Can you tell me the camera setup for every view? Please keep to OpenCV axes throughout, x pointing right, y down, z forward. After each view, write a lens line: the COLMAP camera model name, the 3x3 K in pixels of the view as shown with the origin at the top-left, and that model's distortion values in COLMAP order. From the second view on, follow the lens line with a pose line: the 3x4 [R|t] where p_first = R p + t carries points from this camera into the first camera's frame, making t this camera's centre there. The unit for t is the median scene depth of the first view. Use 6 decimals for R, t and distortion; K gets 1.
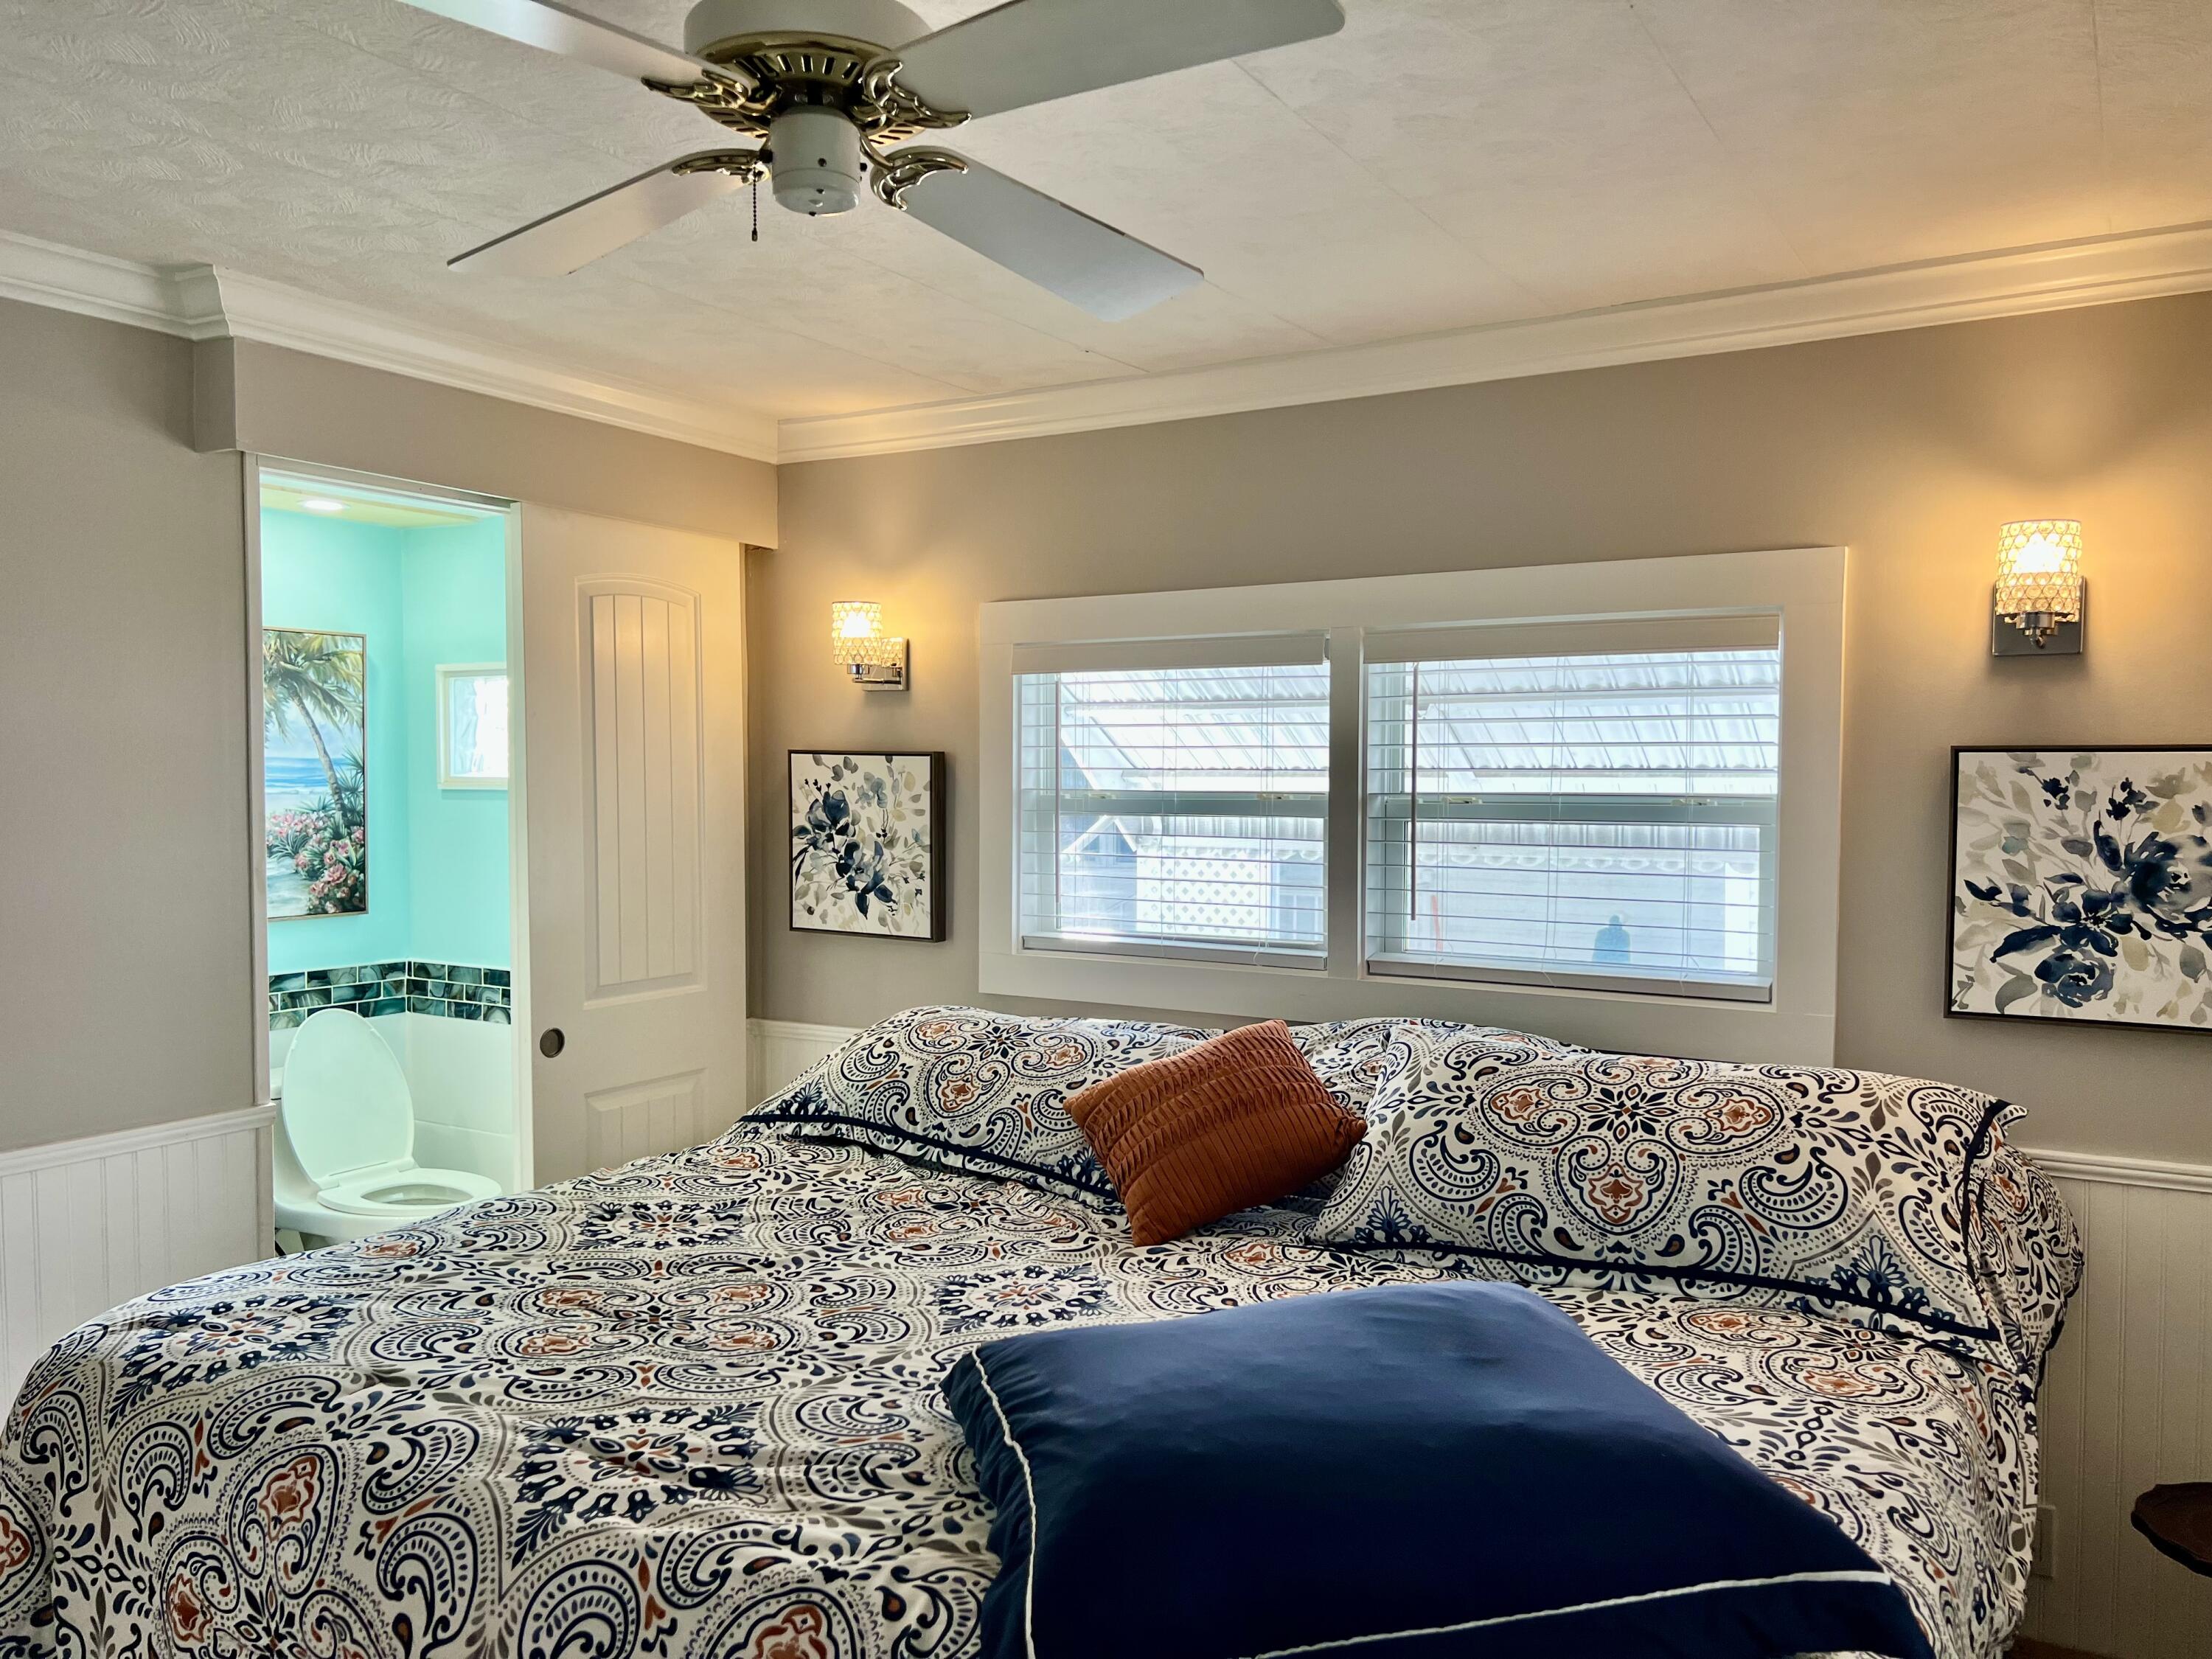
lens RADIAL K [[1641.3, 0, 1108.6], [0, 1641.3, 842.0], [0, 0, 1]] dist [0.048199, -0.037136]
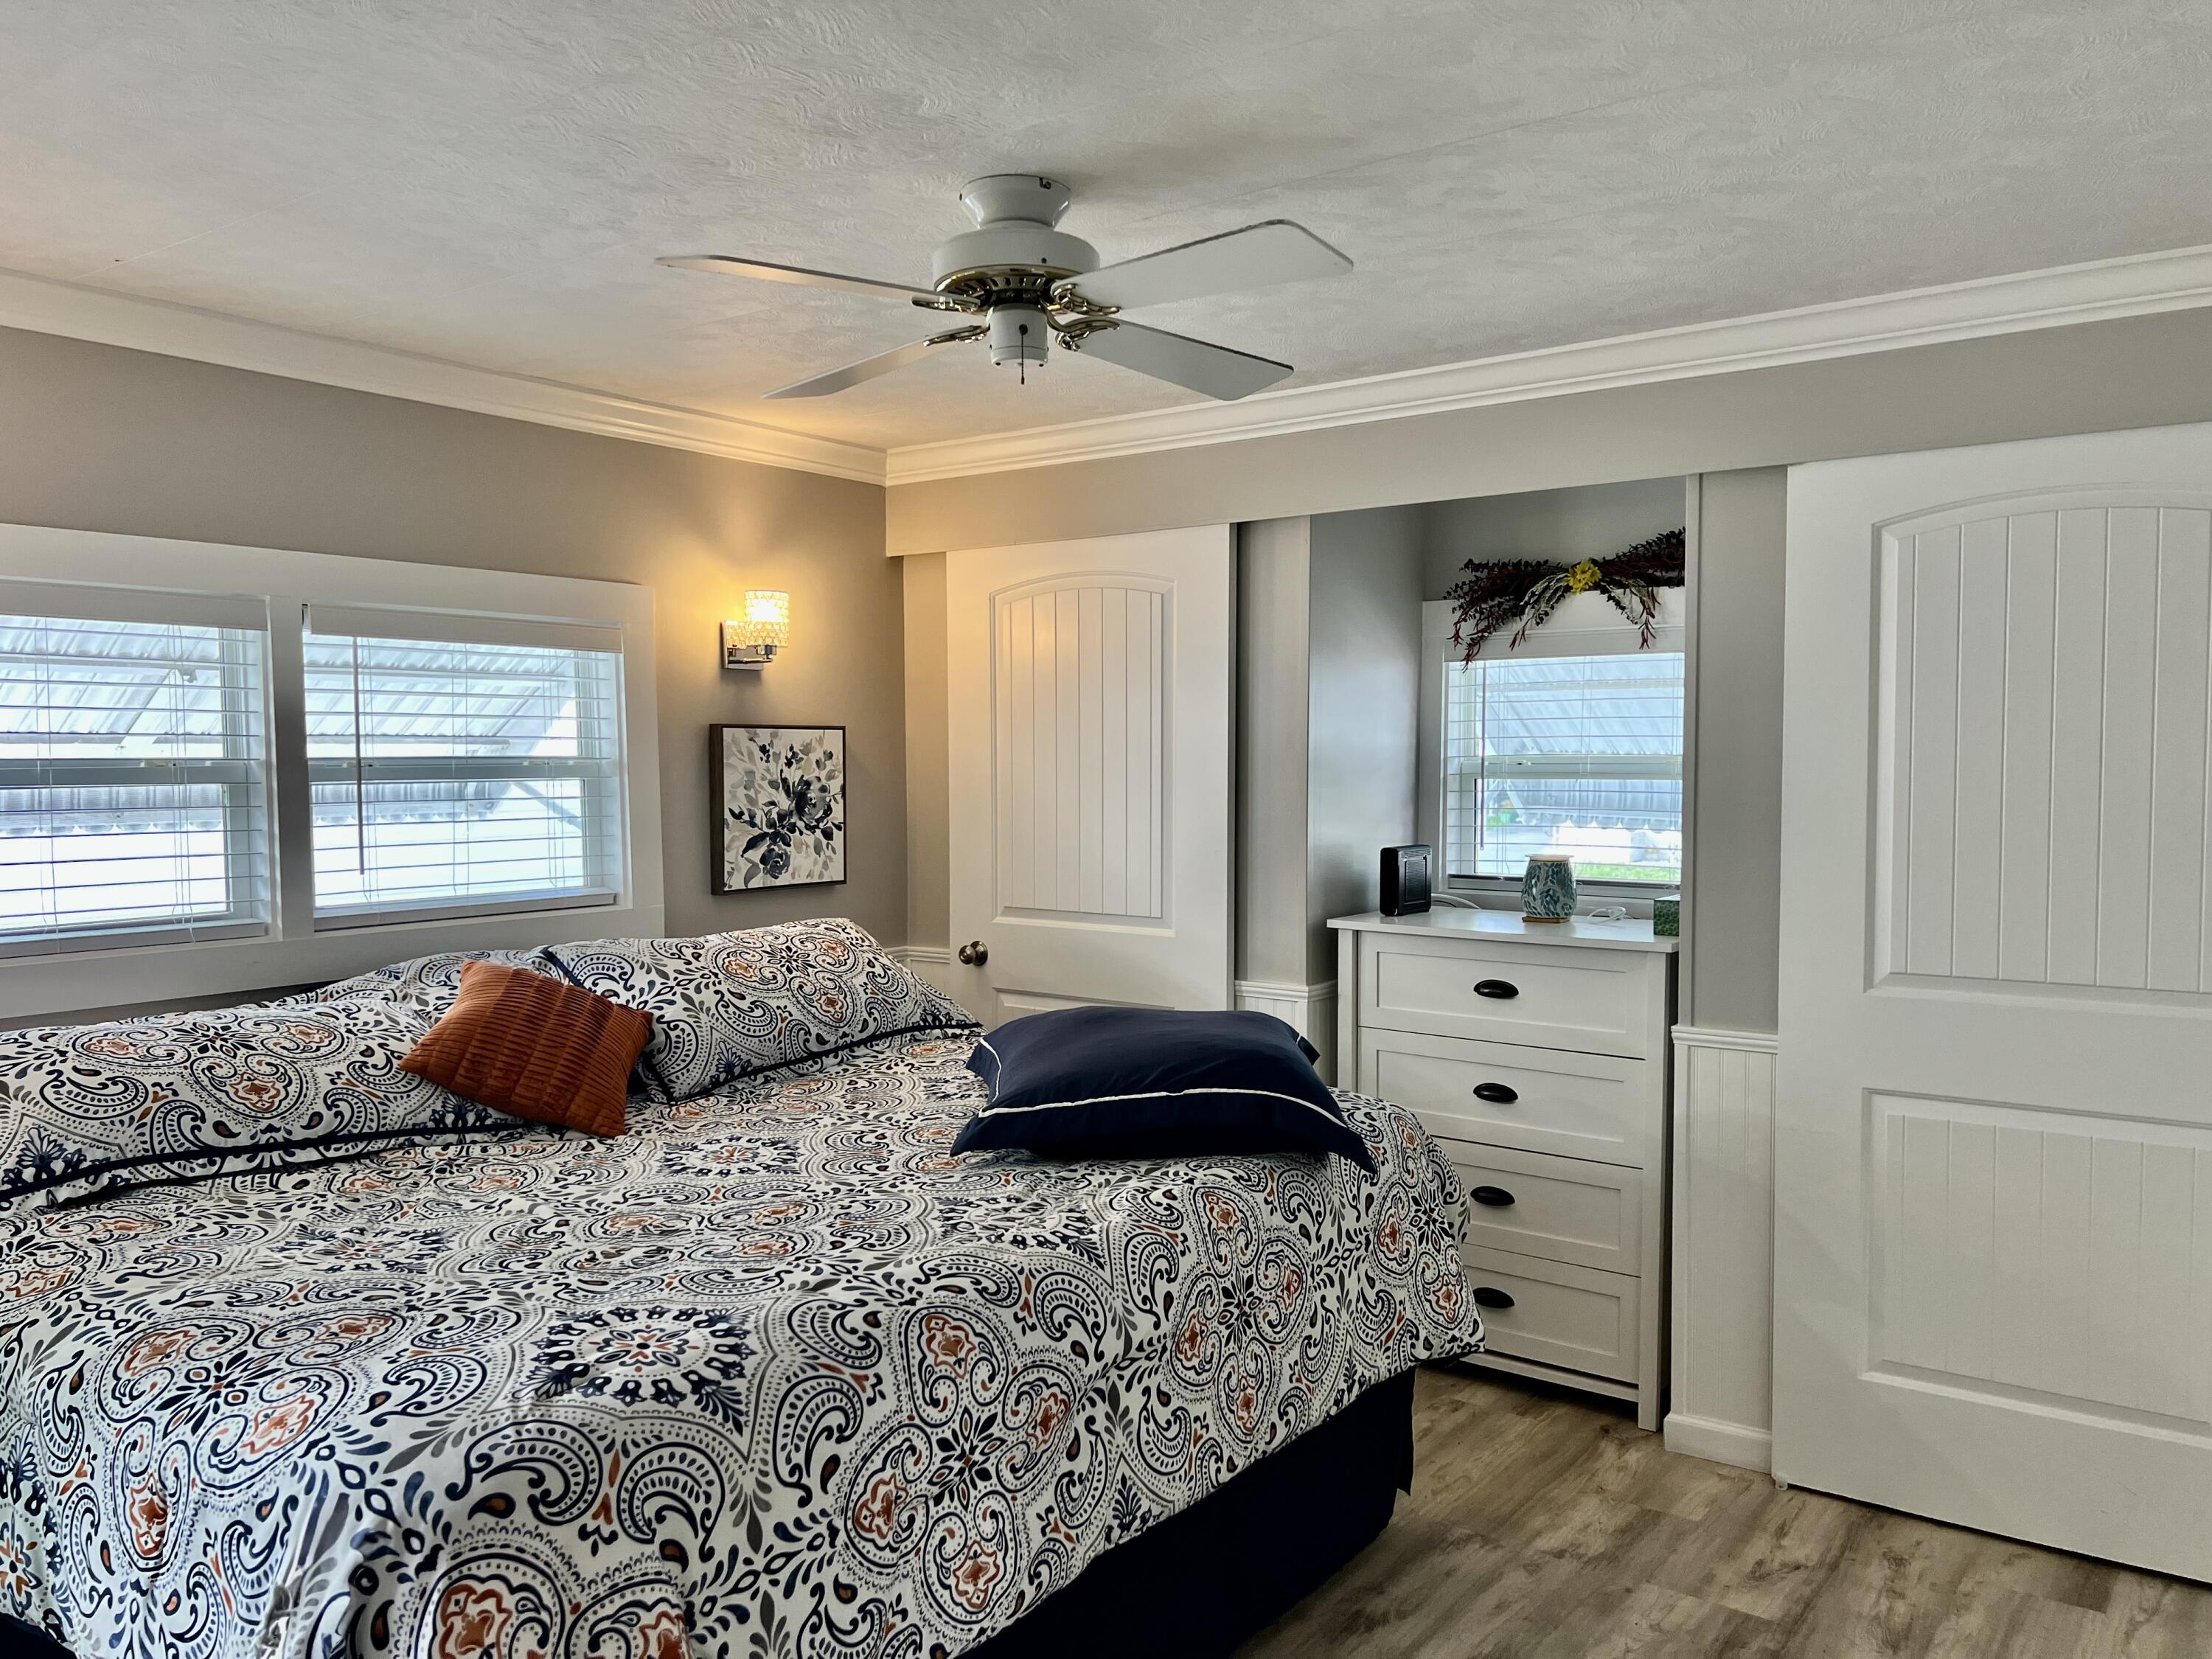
lens RADIAL K [[1641.3, 0, 1128.9], [0, 1641.3, 833.3], [0, 0, 1]] dist [0.048199, -0.037136]
pose [[0.087326, -0.052845, 0.994777, -1.290993], [0.042536, 0.997879, 0.049276, -0.018048], [-0.995271, 0.038011, 0.089388, 0.595354]]
